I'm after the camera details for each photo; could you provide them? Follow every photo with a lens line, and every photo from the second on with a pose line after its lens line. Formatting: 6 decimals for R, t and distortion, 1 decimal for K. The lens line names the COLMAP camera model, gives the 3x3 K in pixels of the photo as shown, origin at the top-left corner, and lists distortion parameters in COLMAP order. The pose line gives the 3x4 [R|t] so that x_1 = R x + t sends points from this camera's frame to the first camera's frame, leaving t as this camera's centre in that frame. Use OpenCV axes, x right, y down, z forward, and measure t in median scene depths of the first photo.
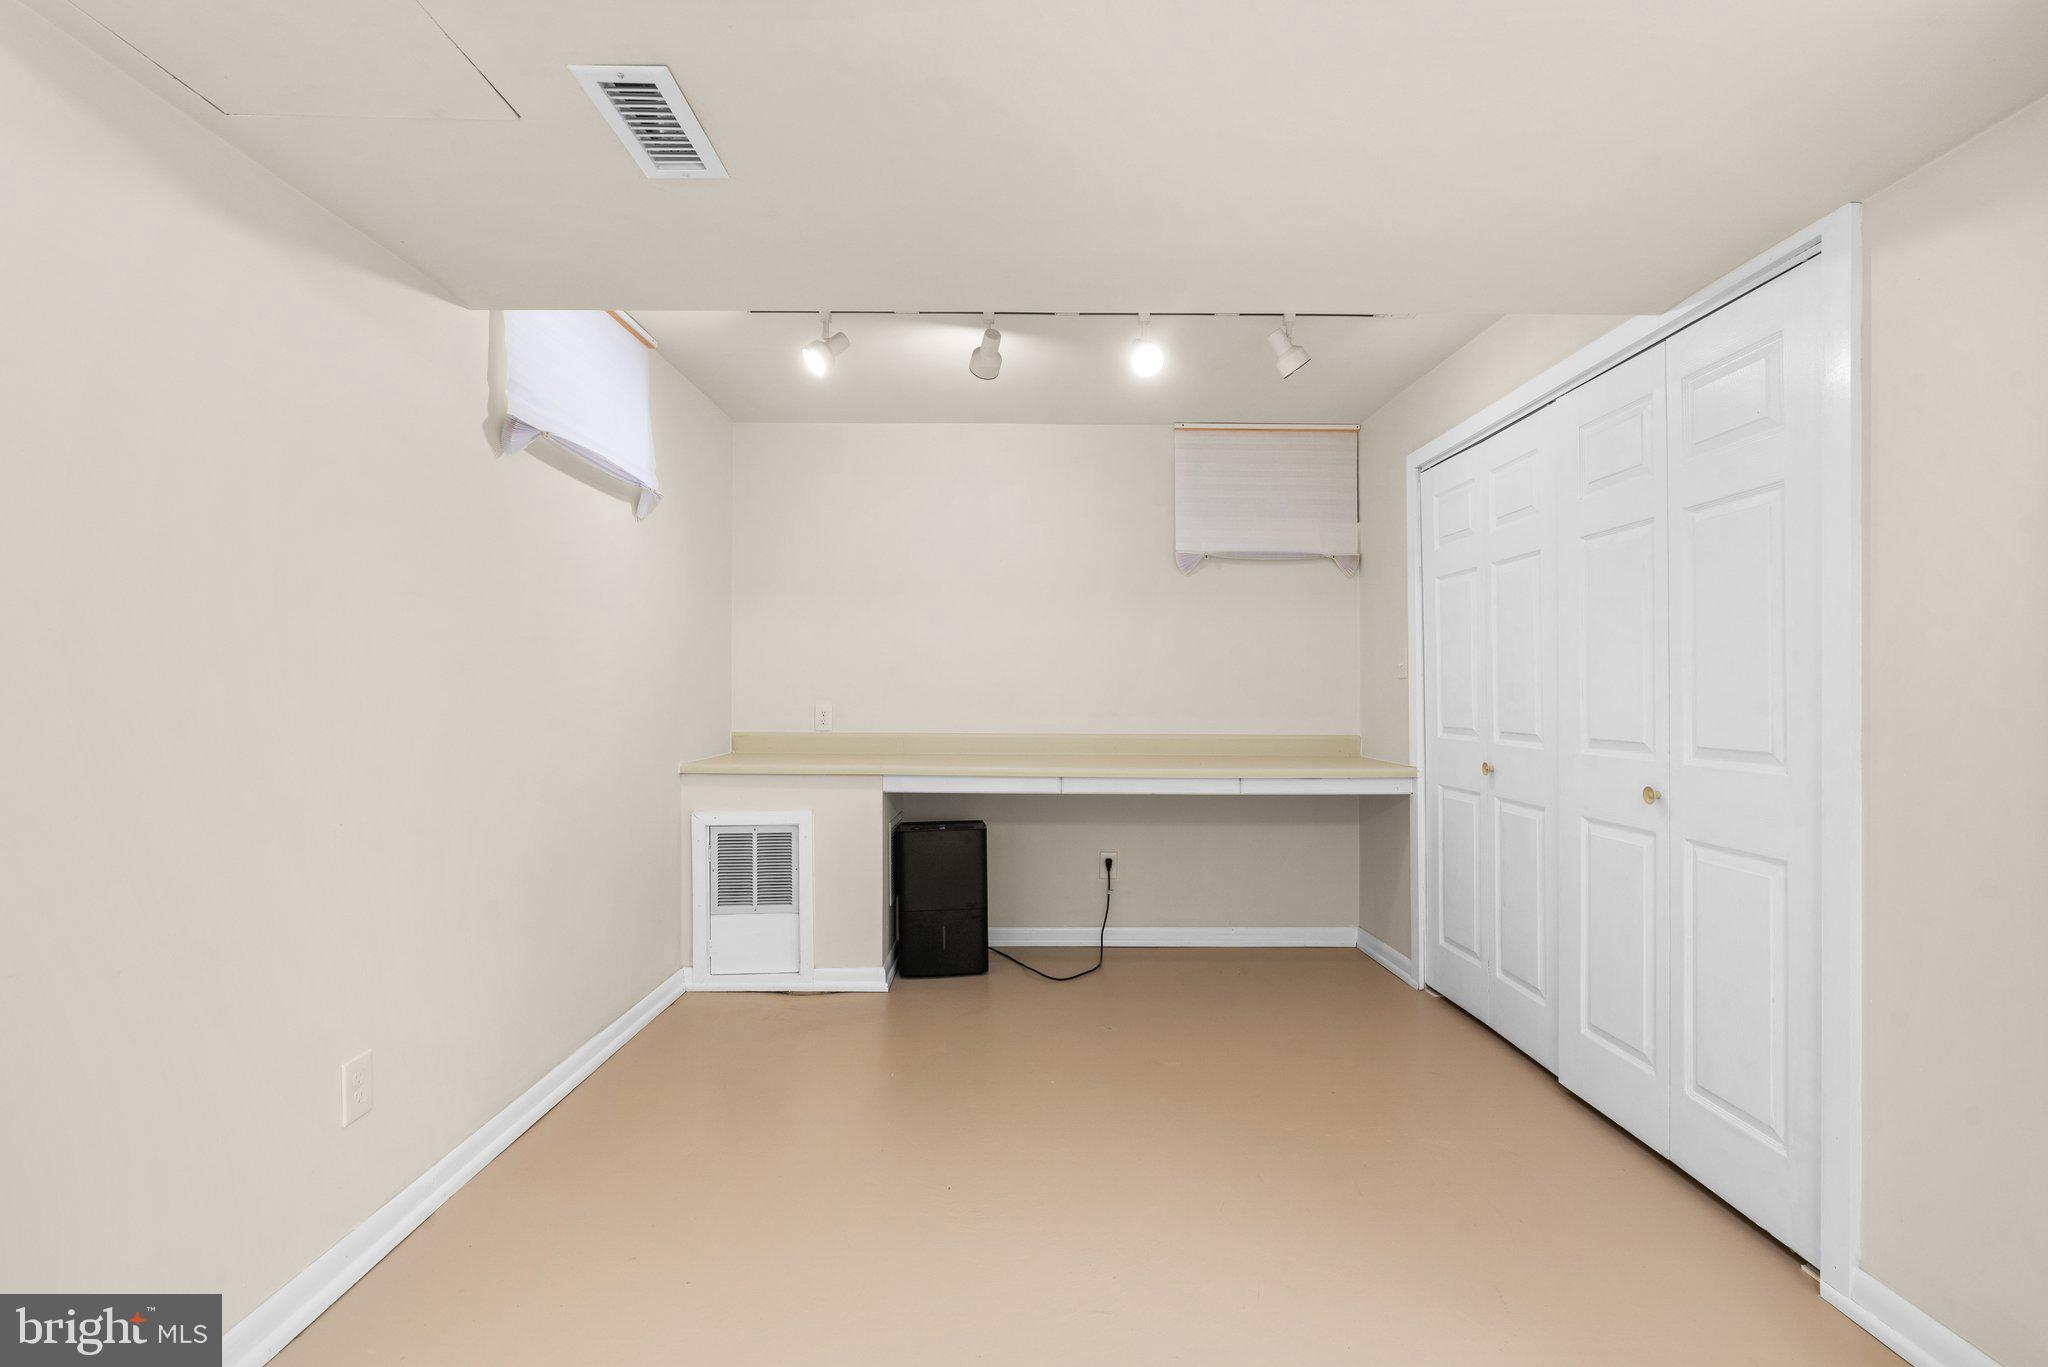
lens RADIAL K [[908.7, 0, 1026.5], [0, 908.7, 683.3], [0, 0, 1]] dist [0.002169, 0.000137]
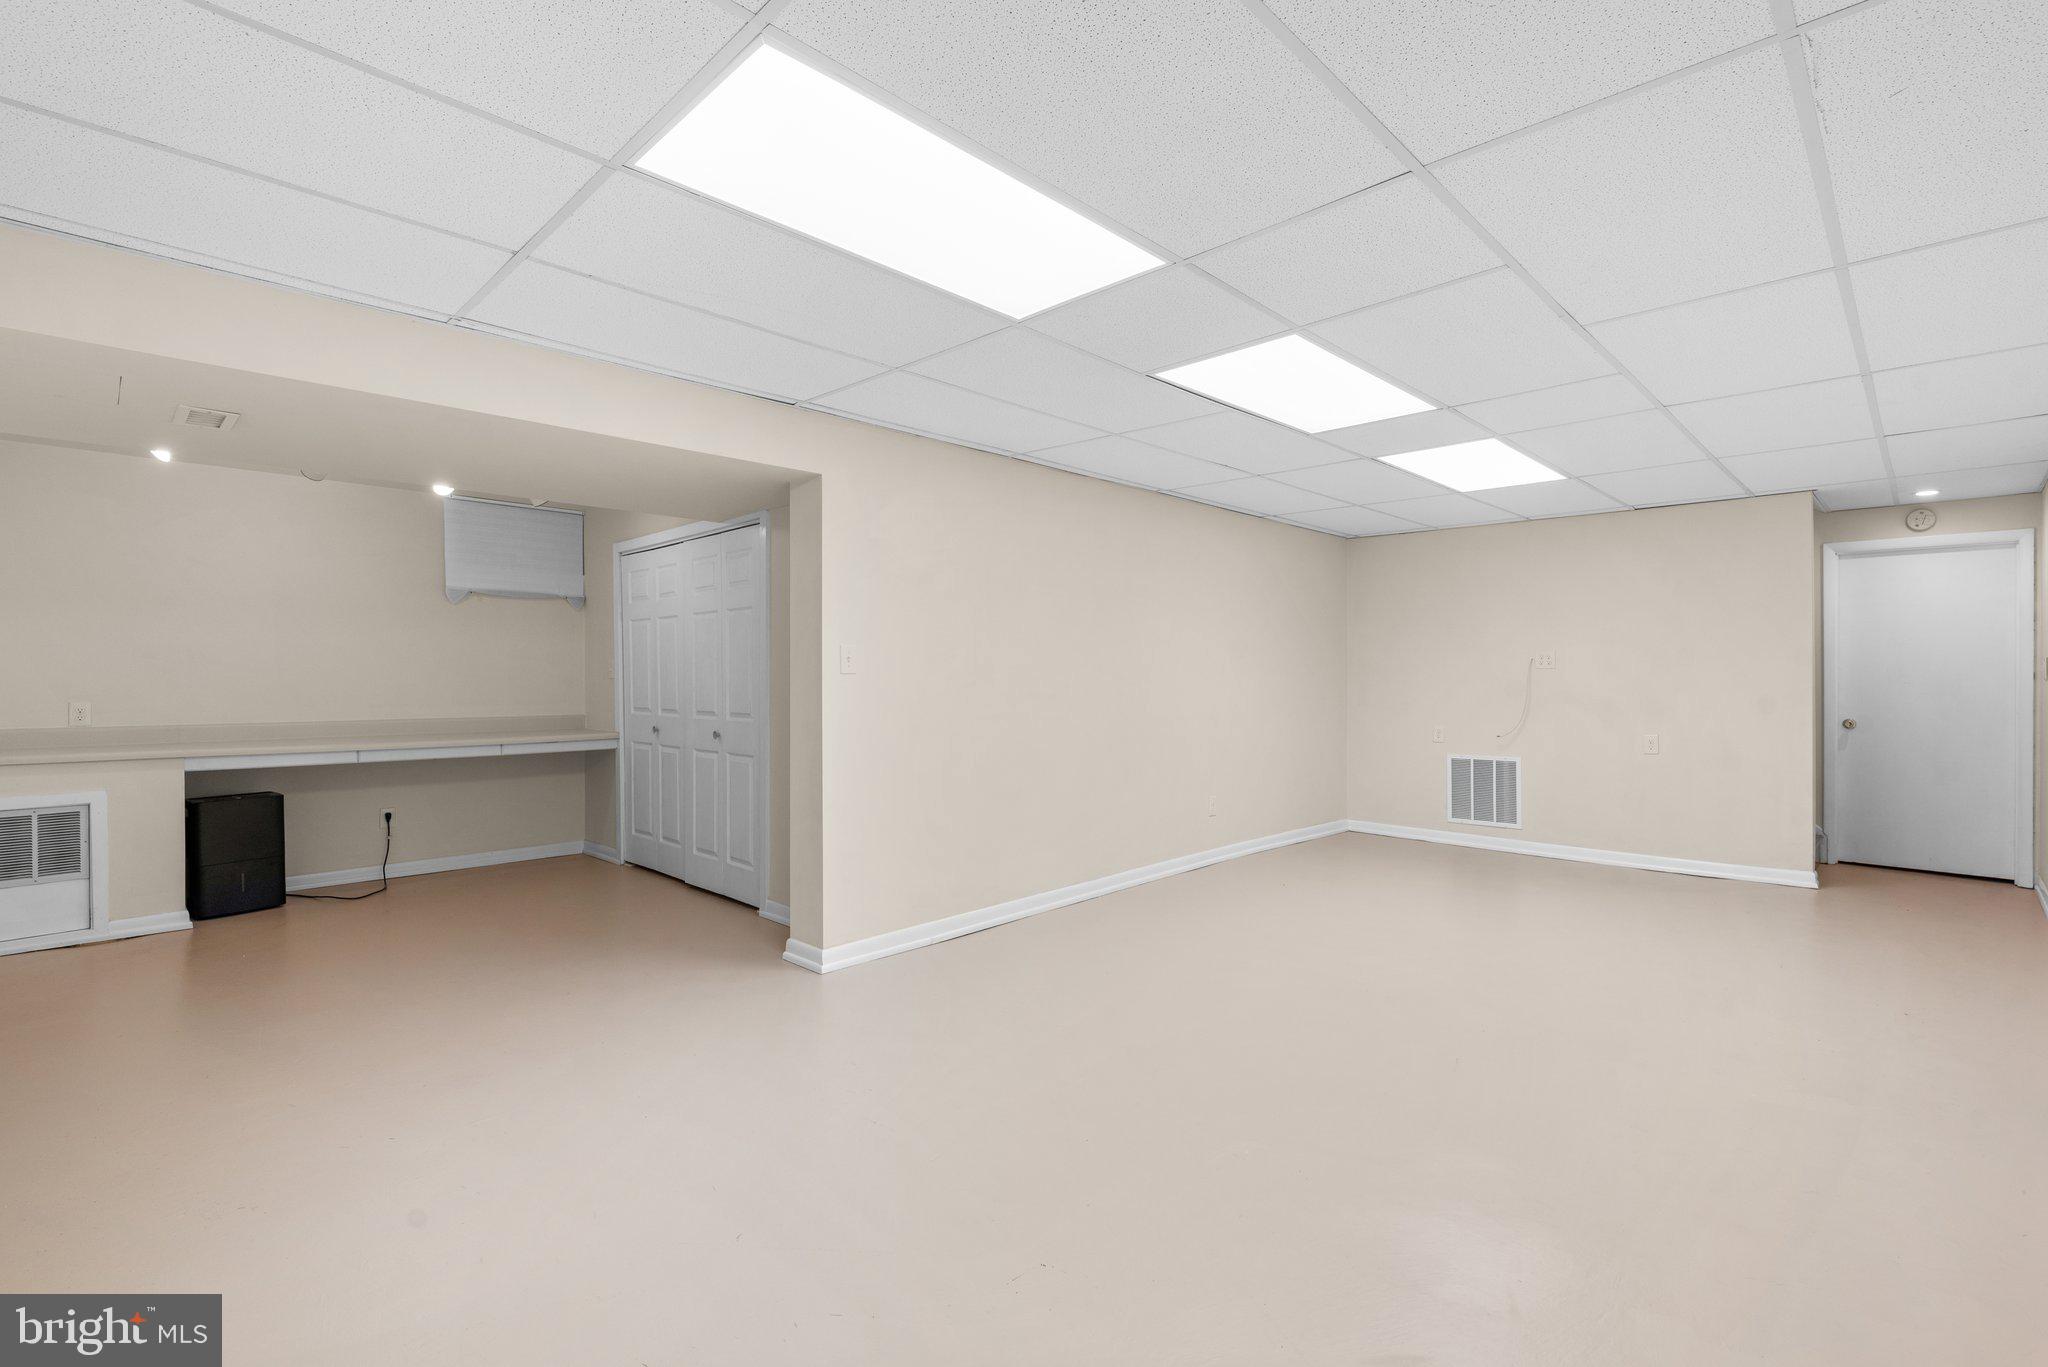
lens RADIAL K [[908.7, 0, 1026.5], [0, 908.7, 683.3], [0, 0, 1]] dist [0.002169, 0.000137]
pose [[0.703940, -0.007999, 0.710214, -0.231040], [-0.005111, 0.999854, 0.016327, -0.028392], [-0.710241, -0.015123, 0.703796, -0.708805]]
